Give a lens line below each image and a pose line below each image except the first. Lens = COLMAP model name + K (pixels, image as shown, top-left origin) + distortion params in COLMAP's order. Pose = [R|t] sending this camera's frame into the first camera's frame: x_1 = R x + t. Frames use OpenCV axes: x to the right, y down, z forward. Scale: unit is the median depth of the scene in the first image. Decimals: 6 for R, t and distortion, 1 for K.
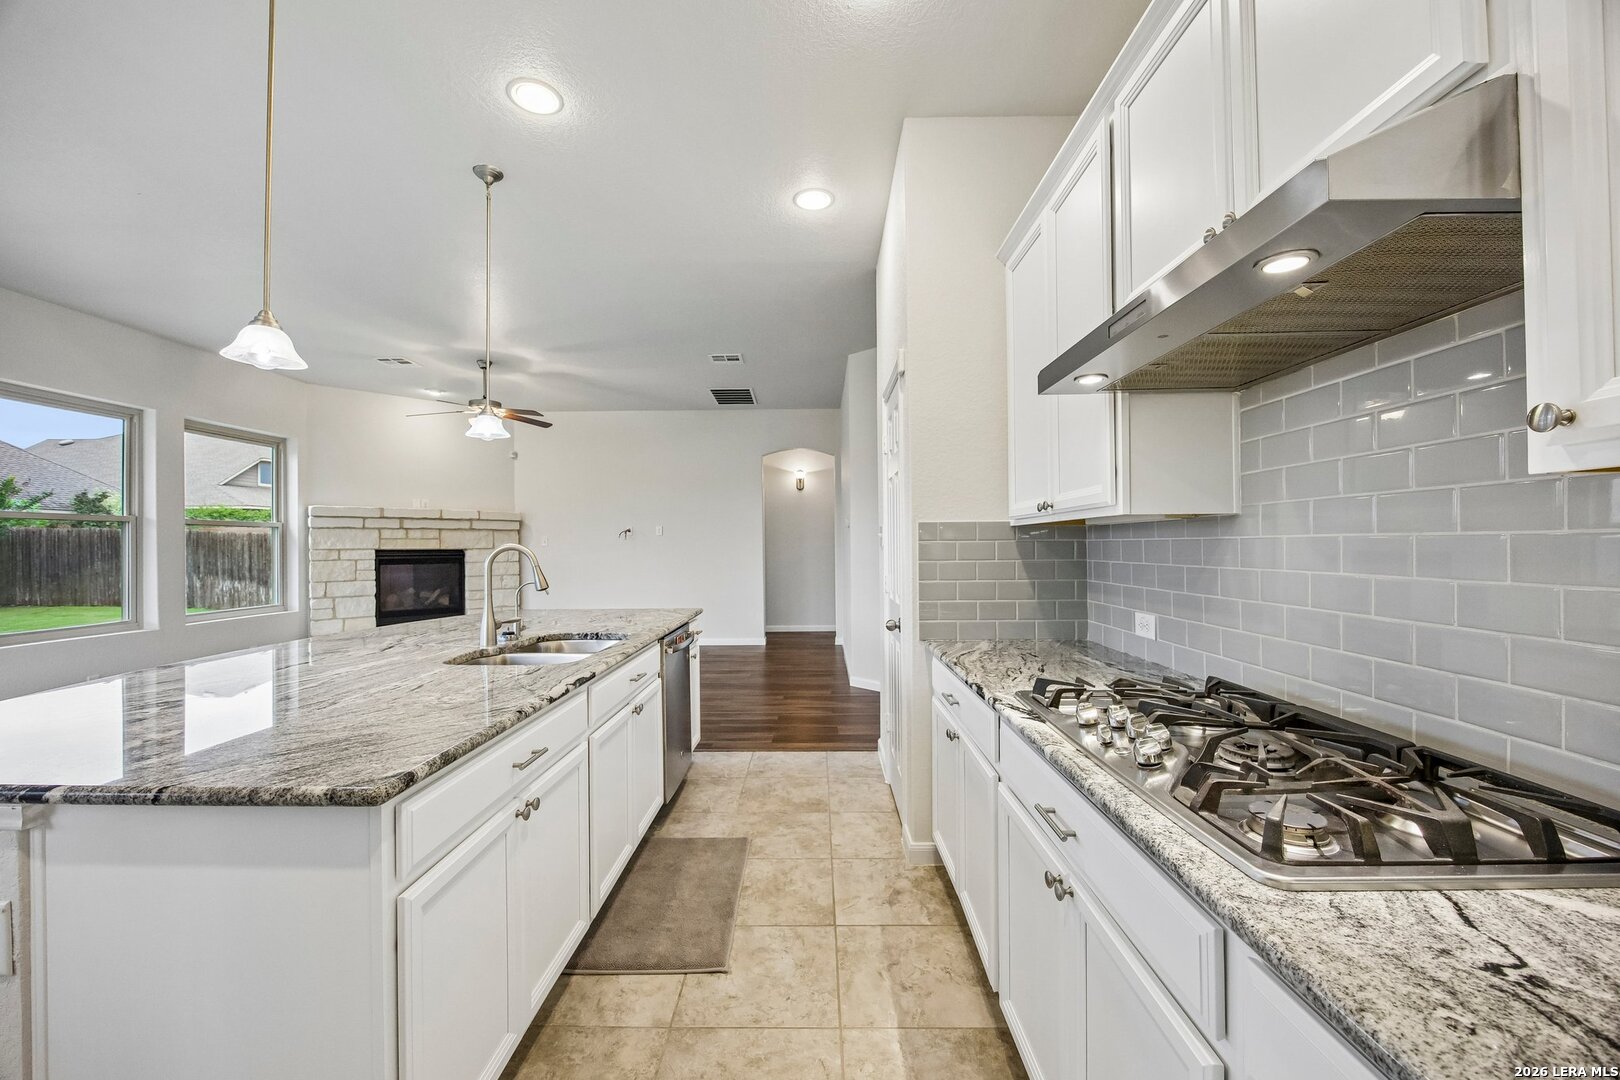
lens RADIAL K [[638.0, 0, 814.2], [0, 638.0, 545.7], [0, 0, 1]] dist [-0.011405, -0.000166]
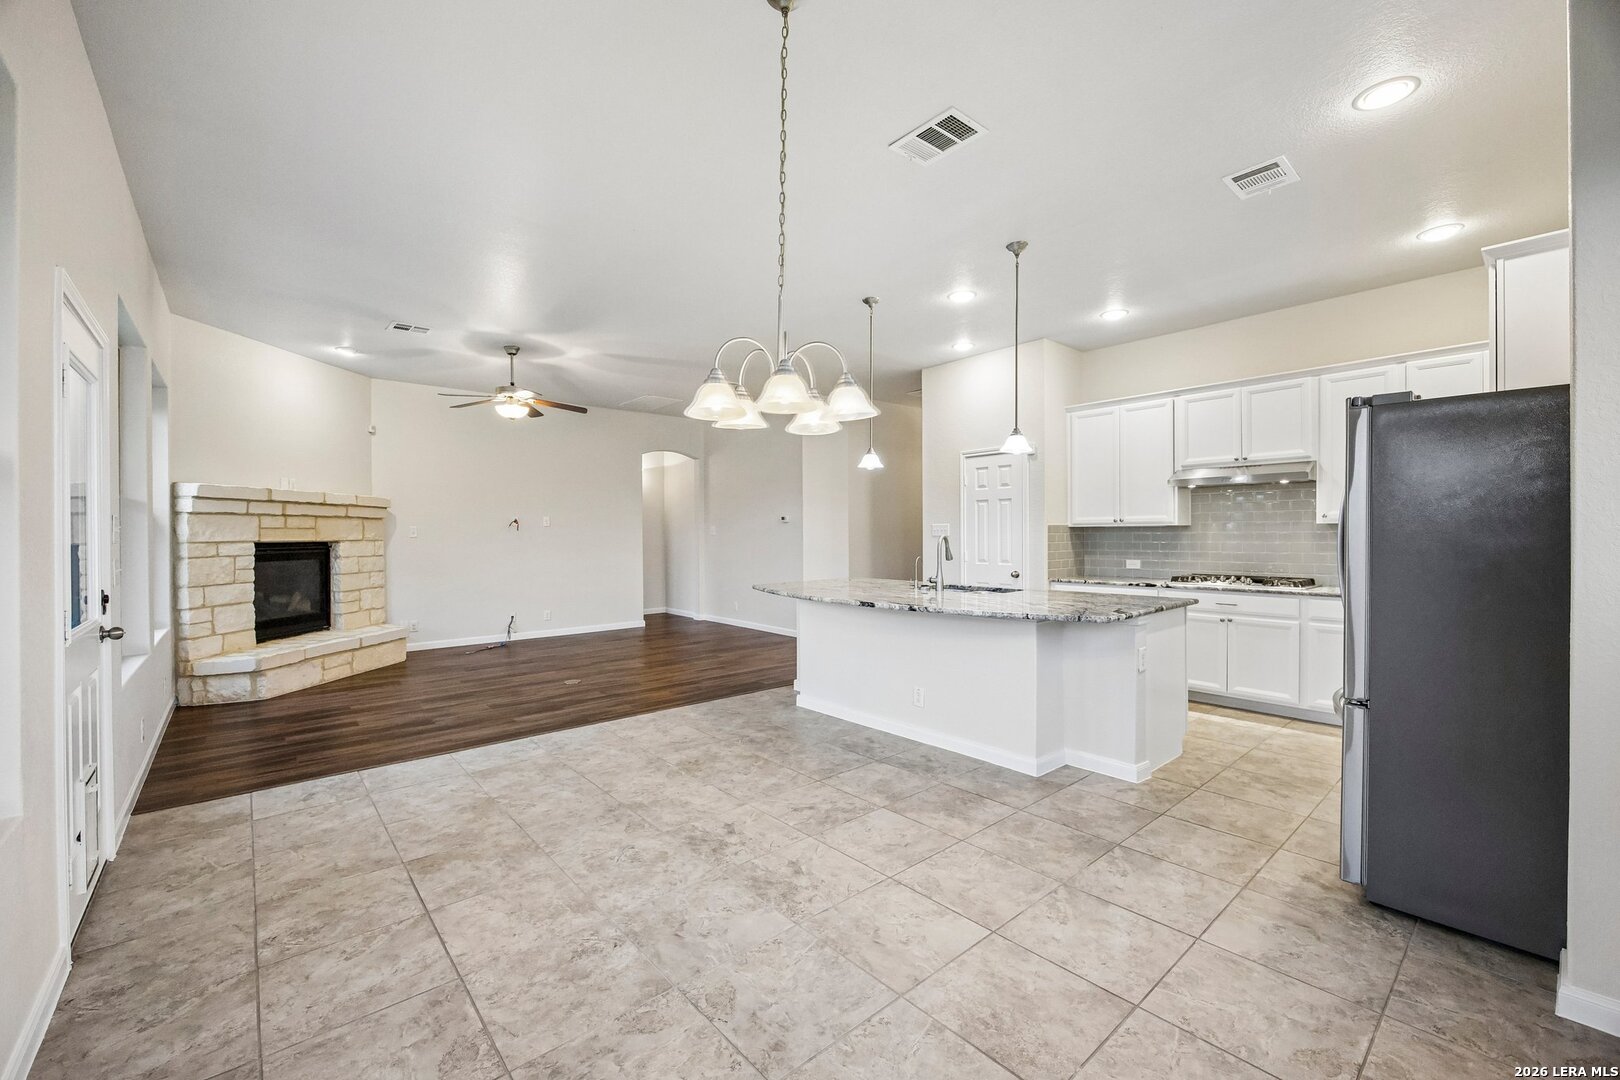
lens RADIAL K [[638.0, 0, 800.6], [0, 638.0, 537.1], [0, 0, 1]] dist [-0.011405, -0.000166]
pose [[0.745937, -0.001157, 0.666015, -0.706135], [0.001269, 0.999999, 0.000316, 0.000501], [-0.666015, 0.000610, 0.745938, -0.013387]]
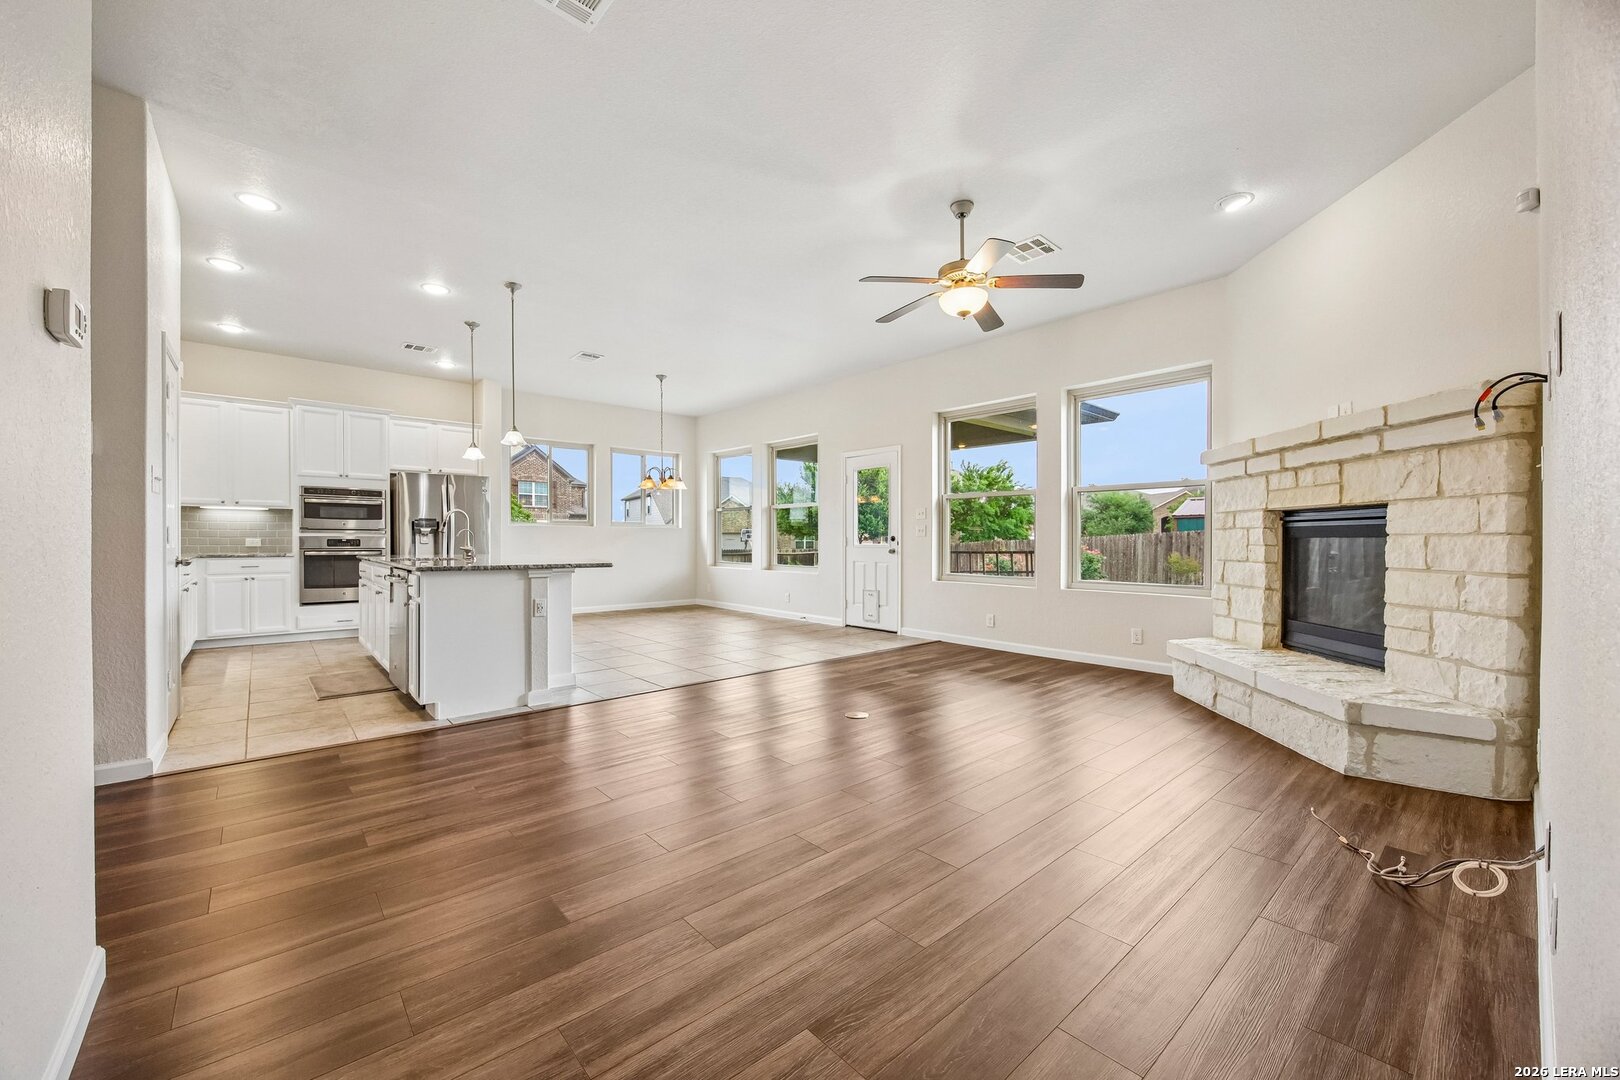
lens RADIAL K [[638.0, 0, 813.1], [0, 638.0, 542.8], [0, 0, 1]] dist [-0.011405, -0.000166]
pose [[-0.741477, 0.006916, -0.670942, 0.006216], [0.000757, 0.999955, 0.009471, 0.030061], [0.670977, 0.006514, -0.741449, 1.149277]]
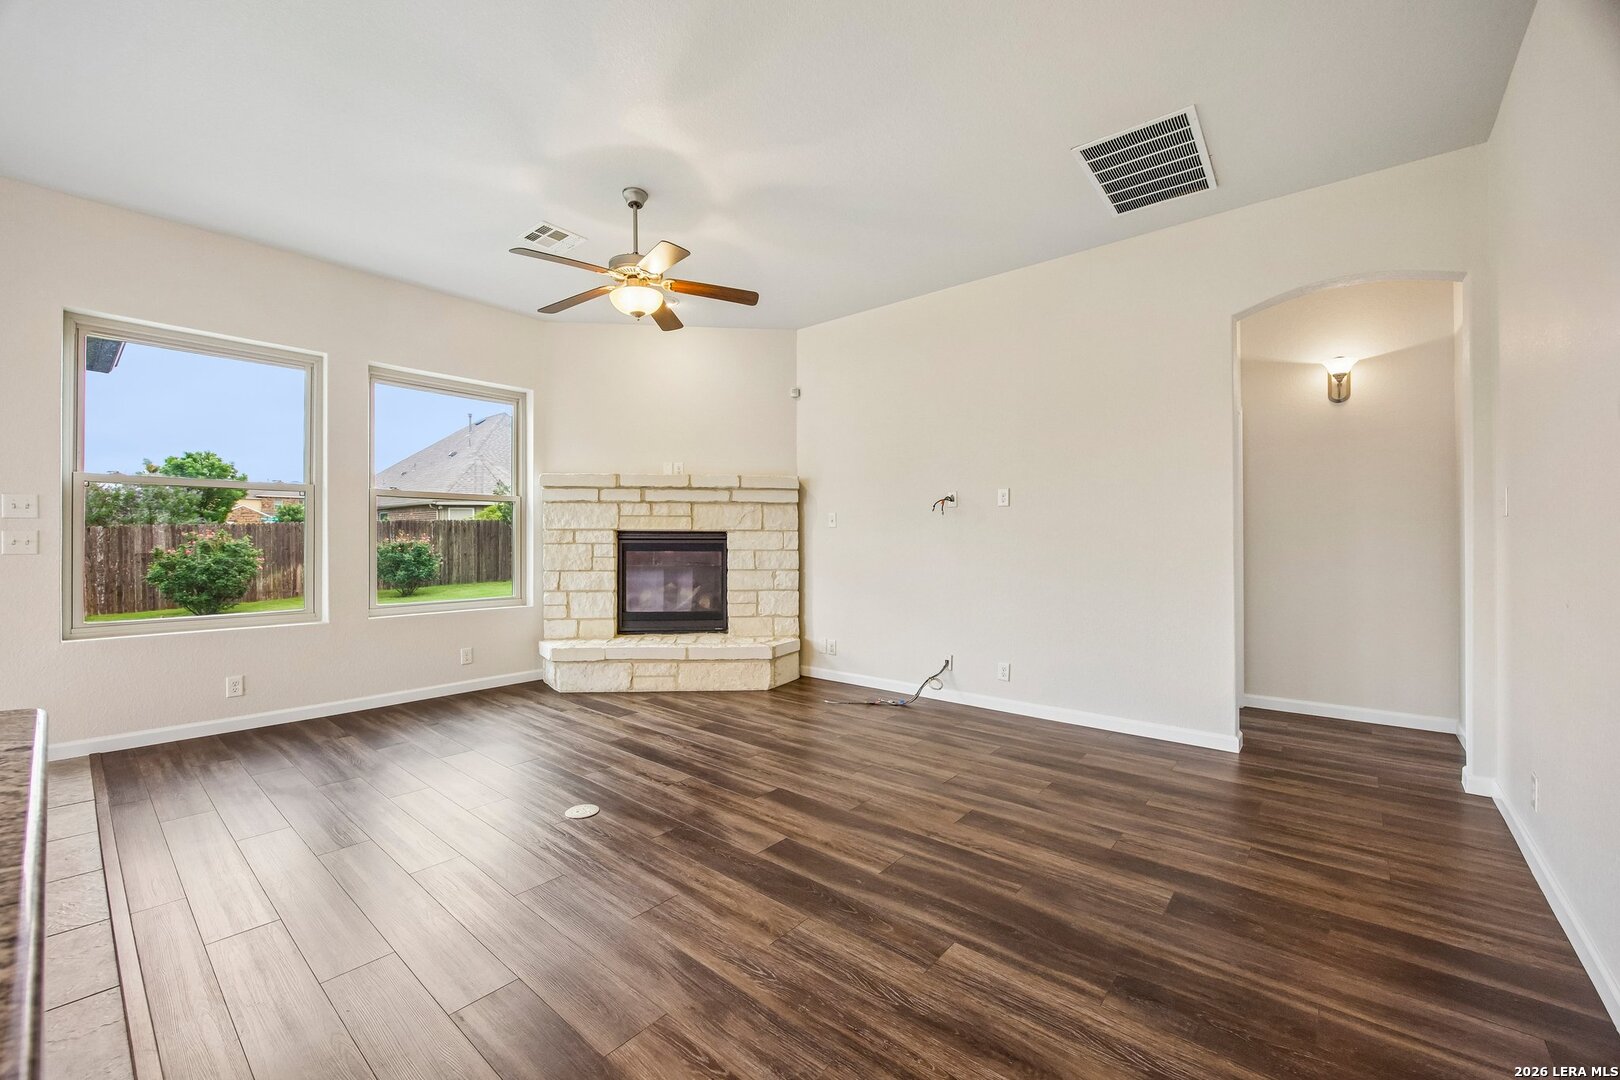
lens RADIAL K [[638.0, 0, 806.6], [0, 638.0, 541.3], [0, 0, 1]] dist [-0.011405, -0.000166]
pose [[0.767029, 0.007438, -0.641569, -0.030814], [-0.006000, 0.999972, 0.004421, 0.014284], [0.641584, 0.000458, 0.767053, 0.563987]]
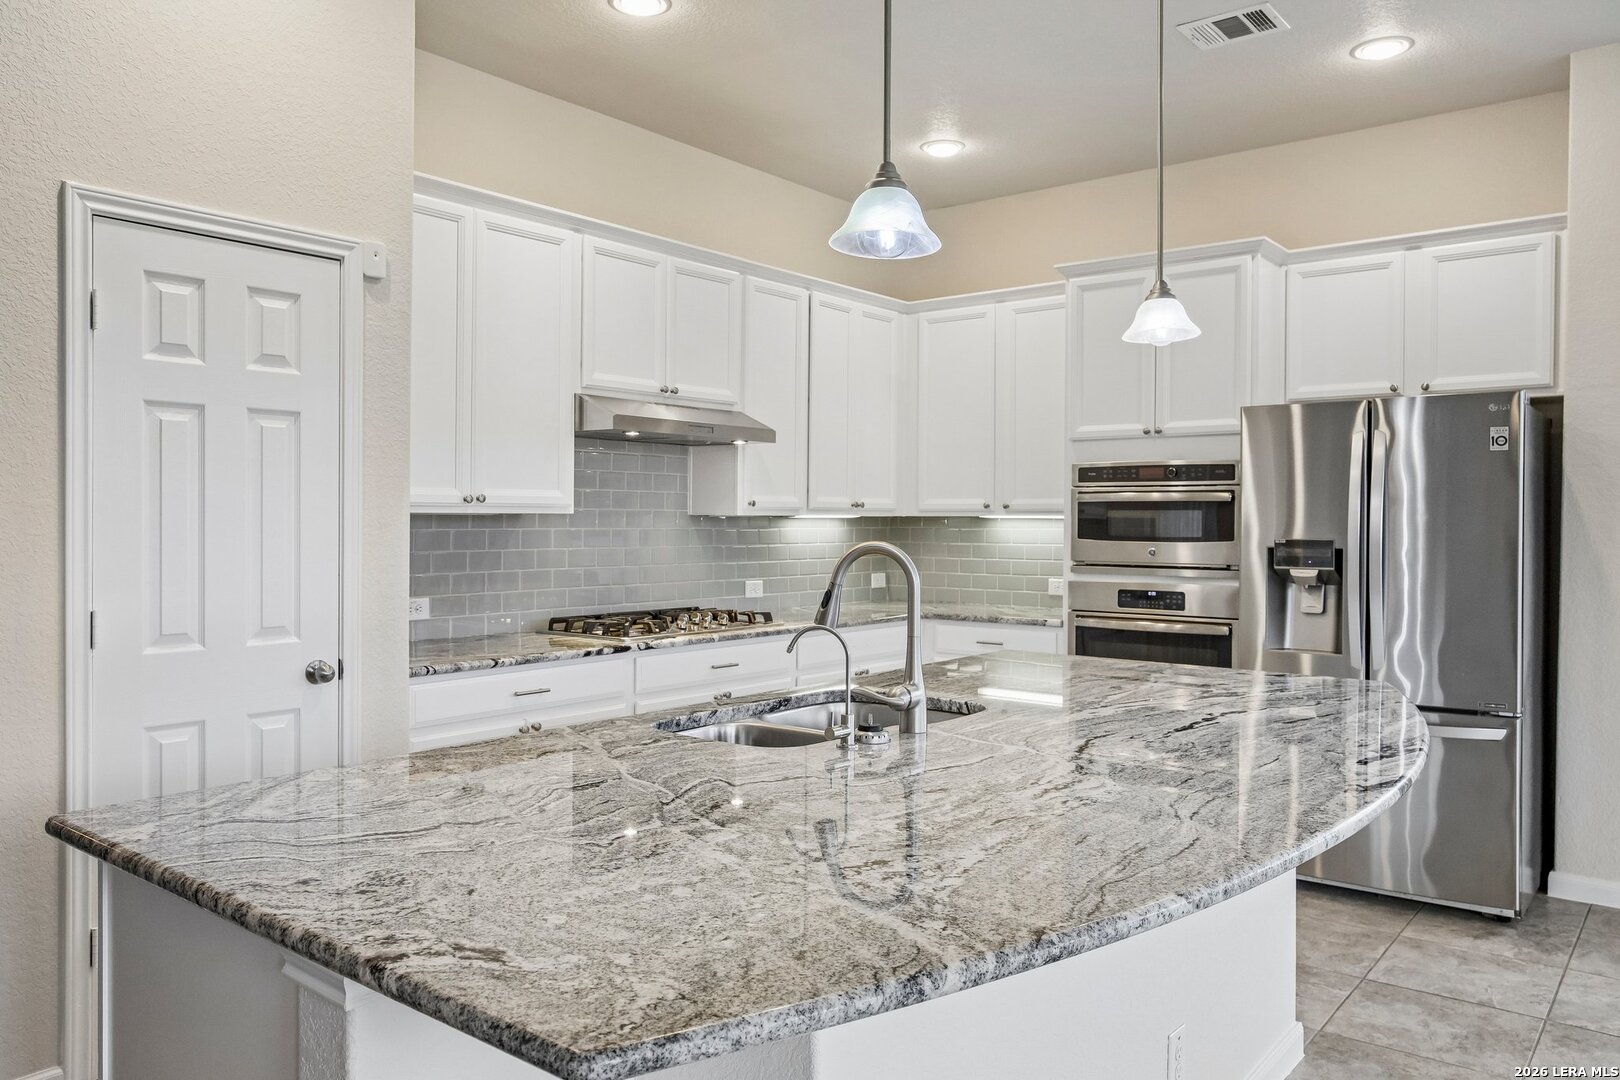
lens RADIAL K [[1153.9, 0, 802.9], [0, 1153.9, 541.3], [0, 0, 1]] dist [-0.032212, 0.007301]
pose [[-0.782143, -0.007416, 0.623055, -0.368802], [0.002142, 0.999891, 0.014589, -0.006508], [-0.623096, 0.012745, -0.782042, 0.642863]]
